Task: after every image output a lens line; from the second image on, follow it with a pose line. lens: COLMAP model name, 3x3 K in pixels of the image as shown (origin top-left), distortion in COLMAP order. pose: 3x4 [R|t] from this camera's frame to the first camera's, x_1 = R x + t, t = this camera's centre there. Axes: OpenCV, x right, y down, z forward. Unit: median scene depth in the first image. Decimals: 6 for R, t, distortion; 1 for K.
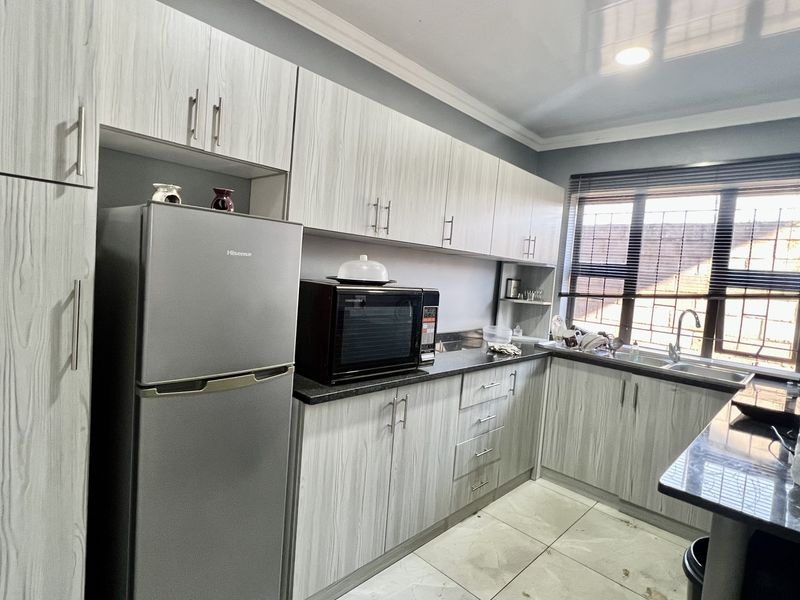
lens RADIAL K [[427.4, 0, 397.0], [0, 427.4, 297.7], [0, 0, 1]] dist [-0.004230, -0.002785]
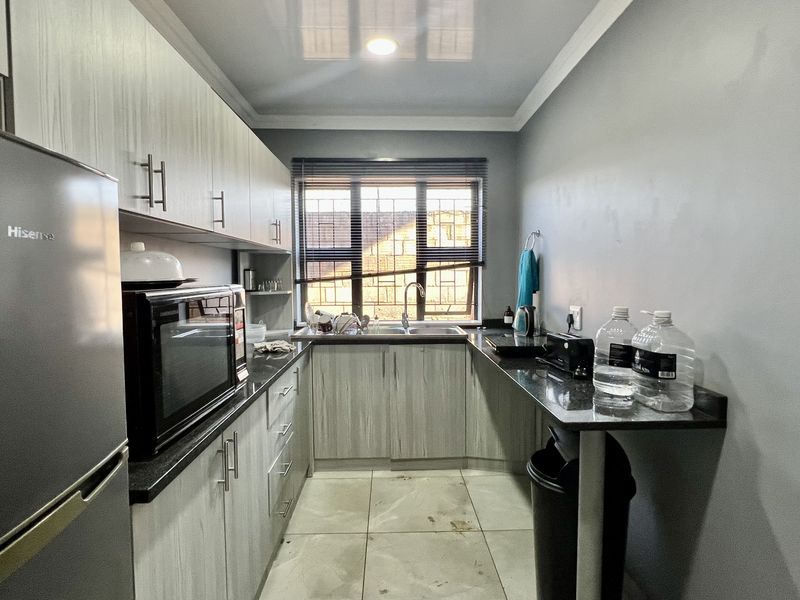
lens RADIAL K [[427.4, 0, 400.1], [0, 427.4, 296.6], [0, 0, 1]] dist [-0.004230, -0.002785]
pose [[0.689760, -0.121407, 0.713787, -0.181678], [0.108482, 0.992042, 0.063906, -0.012155], [-0.715865, 0.033353, 0.697442, 0.186106]]
